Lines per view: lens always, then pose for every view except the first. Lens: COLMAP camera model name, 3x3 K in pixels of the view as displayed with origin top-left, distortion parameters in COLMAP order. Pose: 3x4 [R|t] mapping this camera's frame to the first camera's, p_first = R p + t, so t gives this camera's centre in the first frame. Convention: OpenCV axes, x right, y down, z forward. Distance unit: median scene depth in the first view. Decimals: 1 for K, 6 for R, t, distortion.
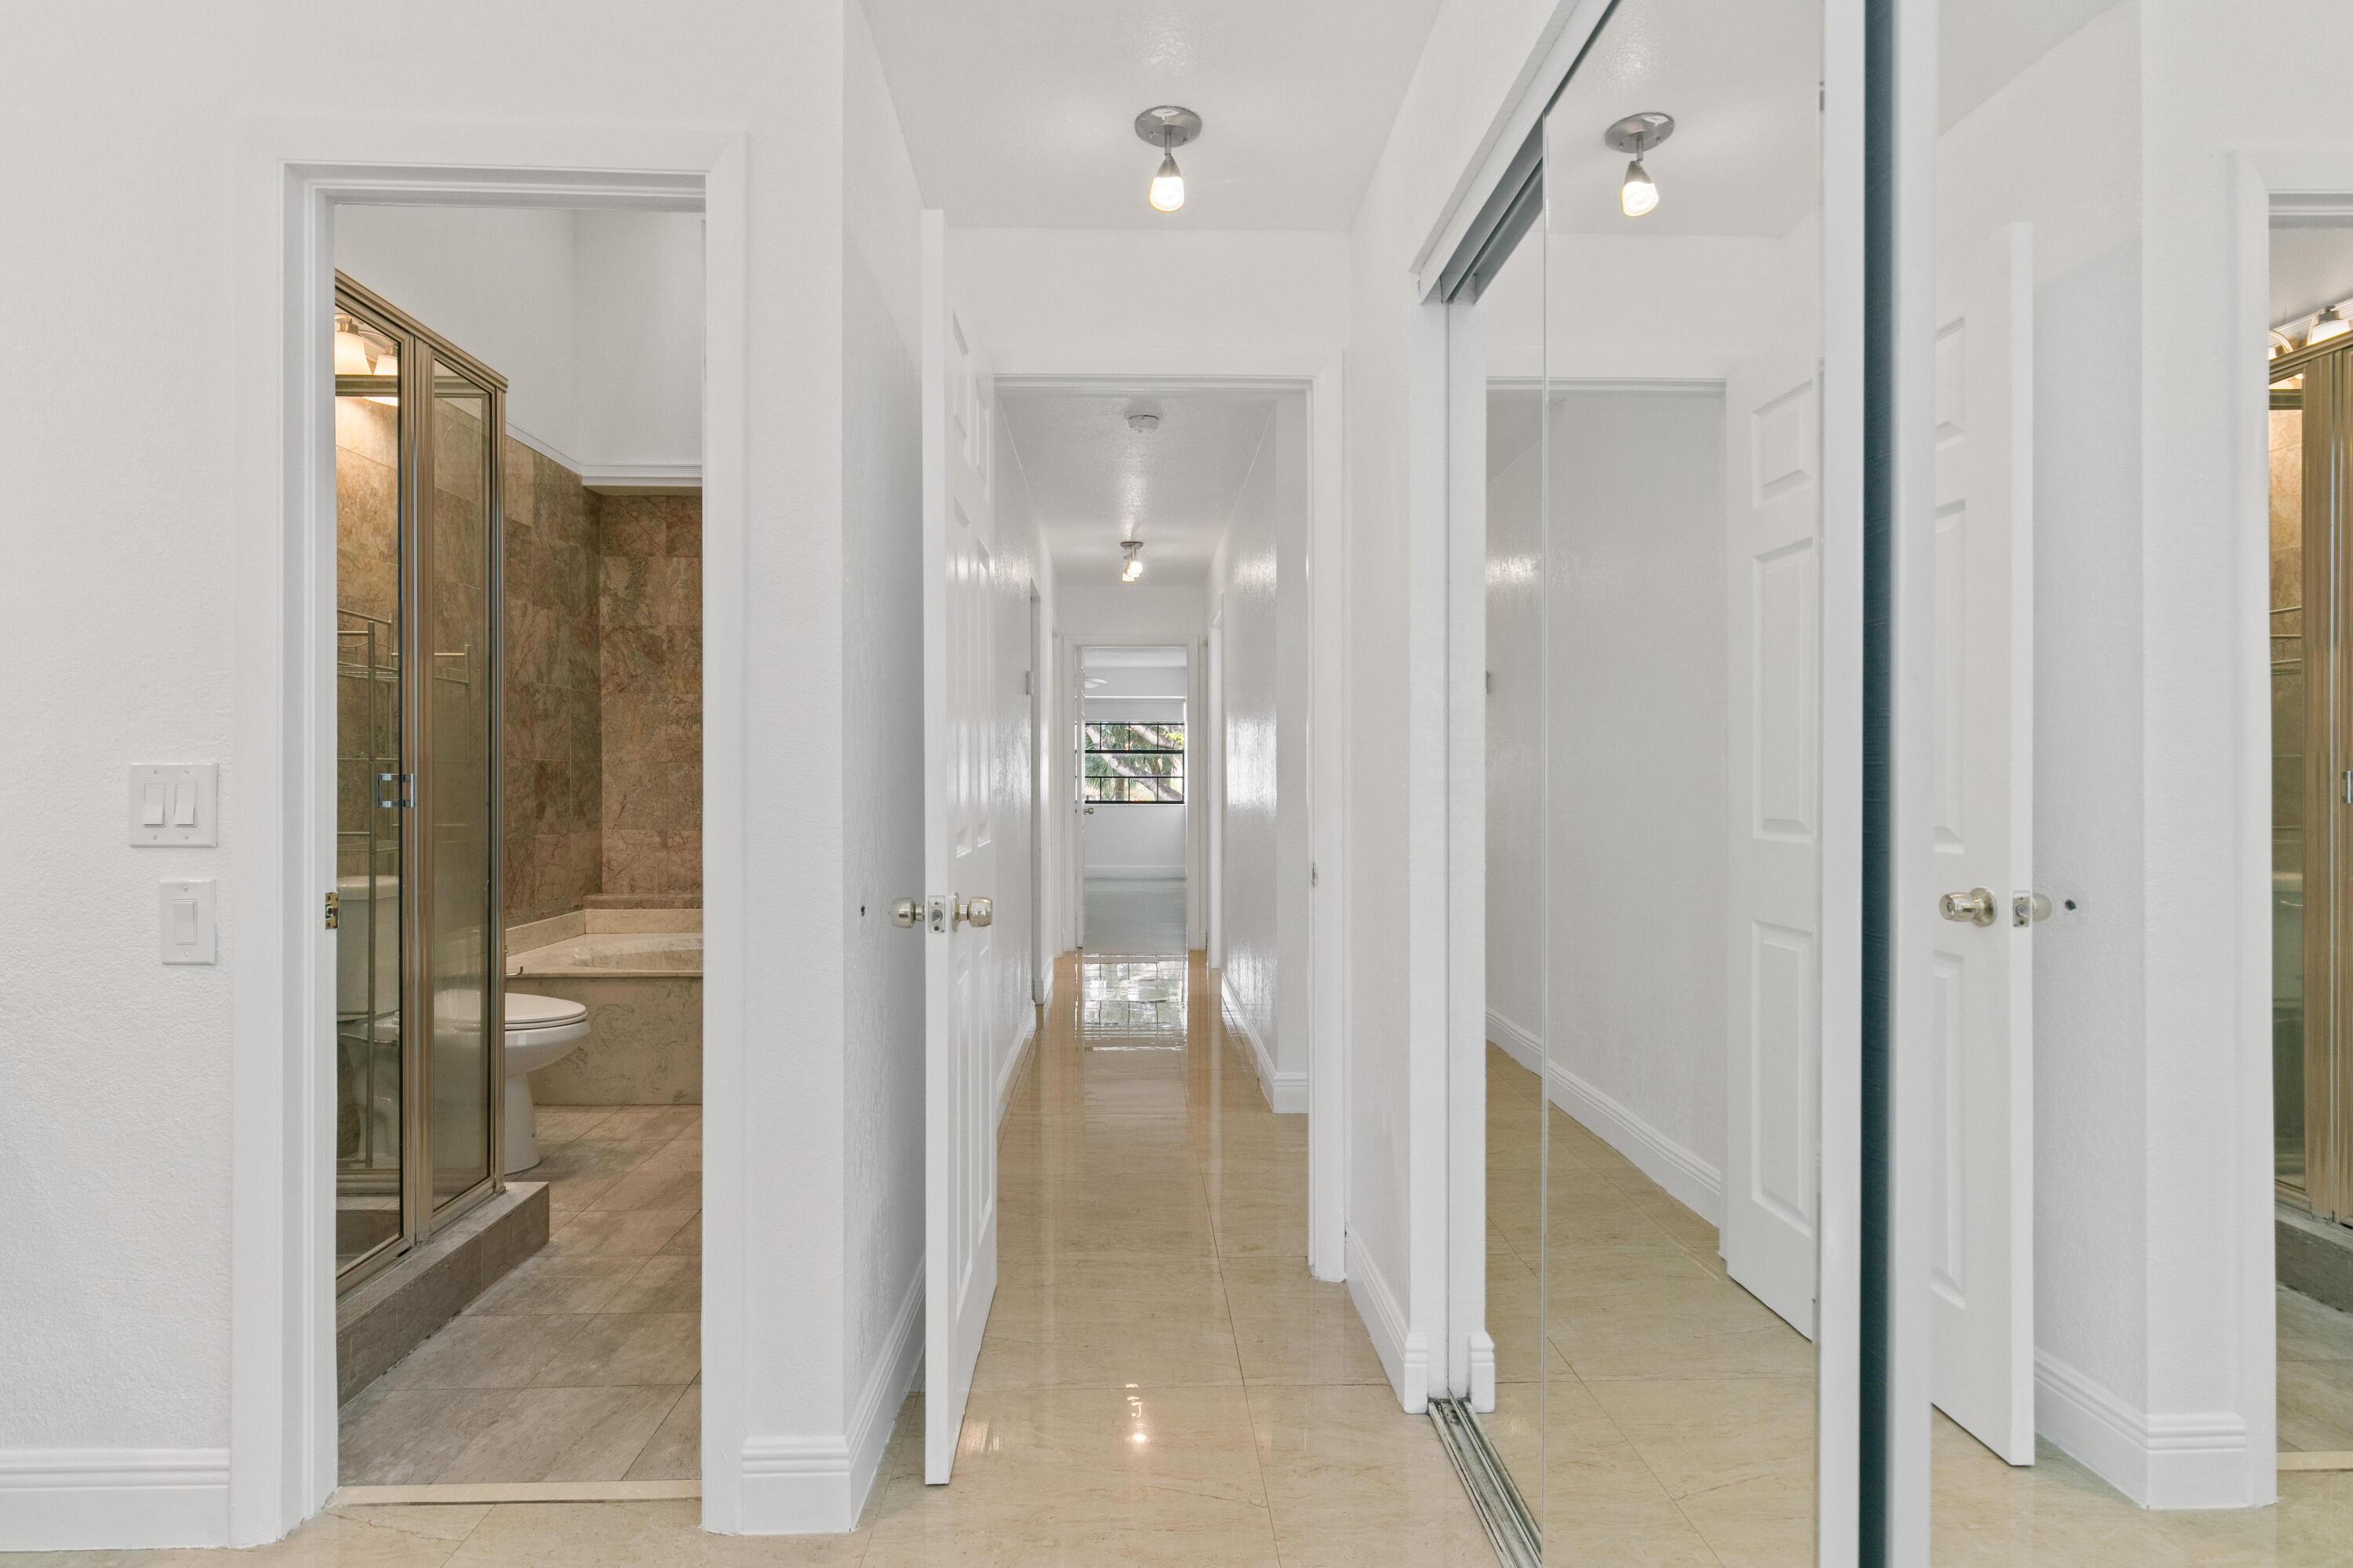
lens RADIAL K [[1199.4, 0, 1166.4], [0, 1199.4, 779.2], [0, 0, 1]] dist [0.003138, -0.000031]
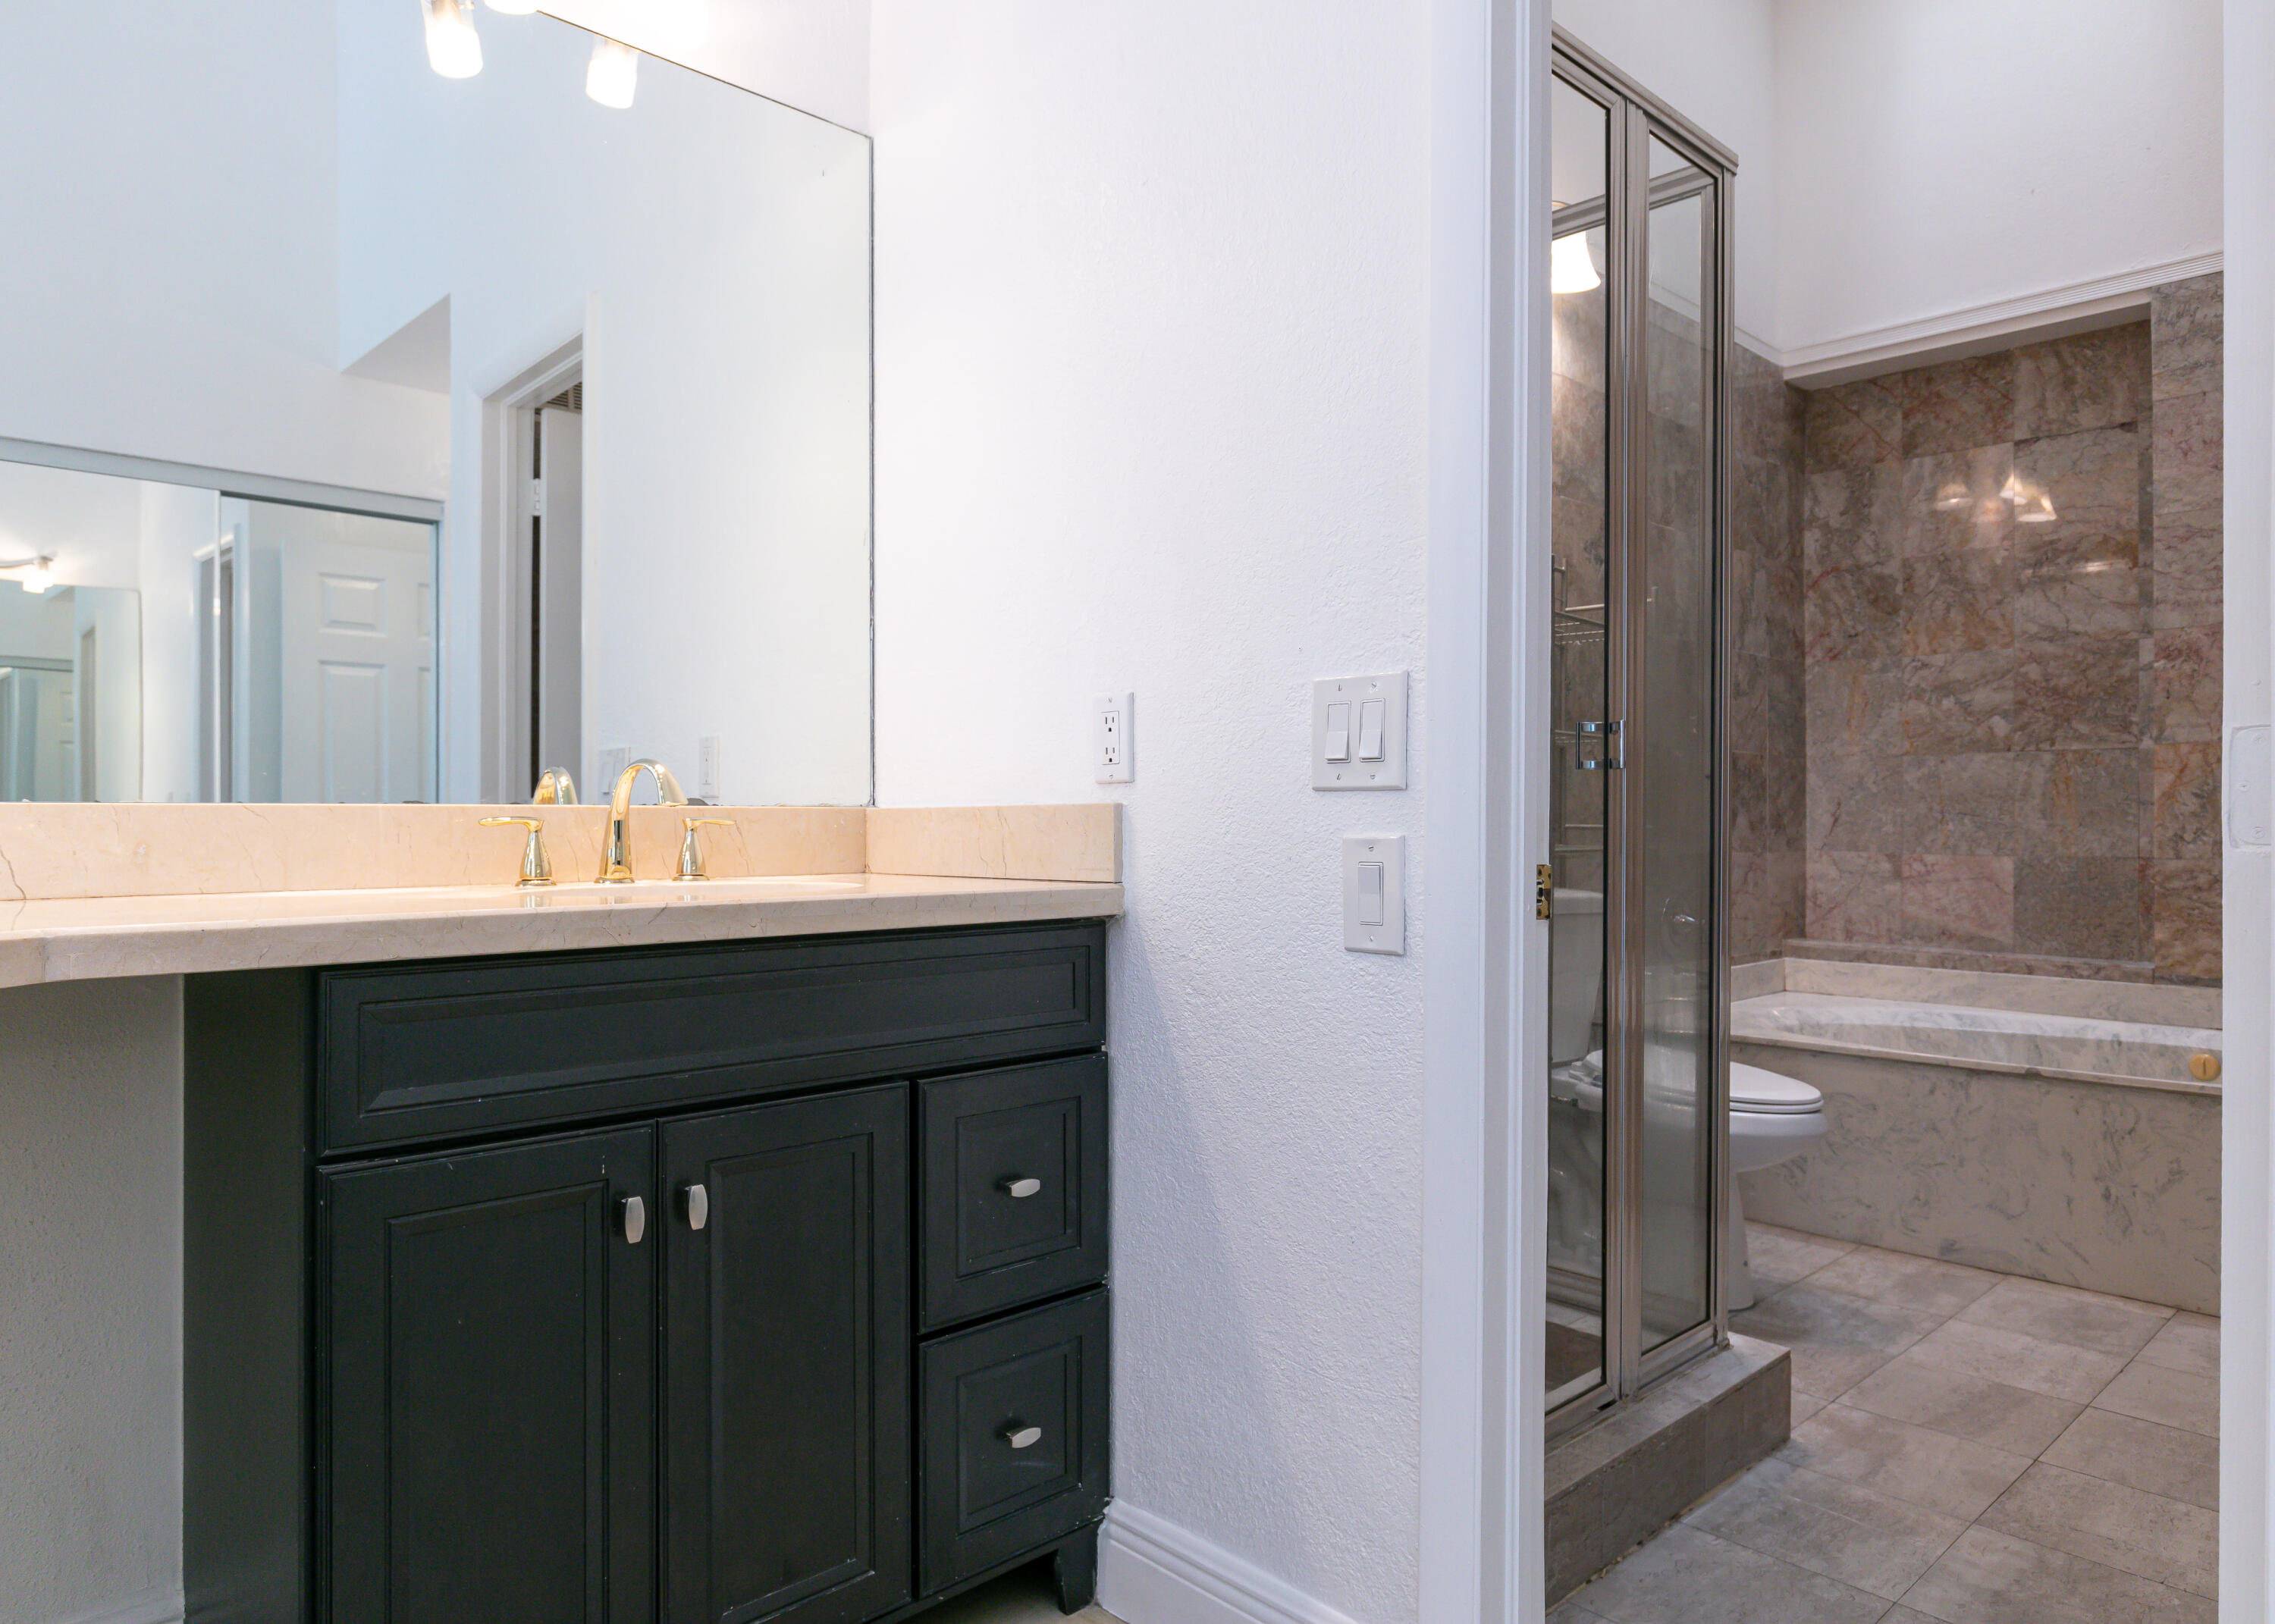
lens RADIAL K [[1411.1, 0, 1131.4], [0, 1411.1, 819.9], [0, 0, 1]] dist [-0.000769, -0.001309]
pose [[0.668503, 0.002574, -0.743705, -0.157169], [-0.007934, 0.999962, -0.003671, 0.043657], [0.743667, 0.008355, 0.668498, 0.181832]]
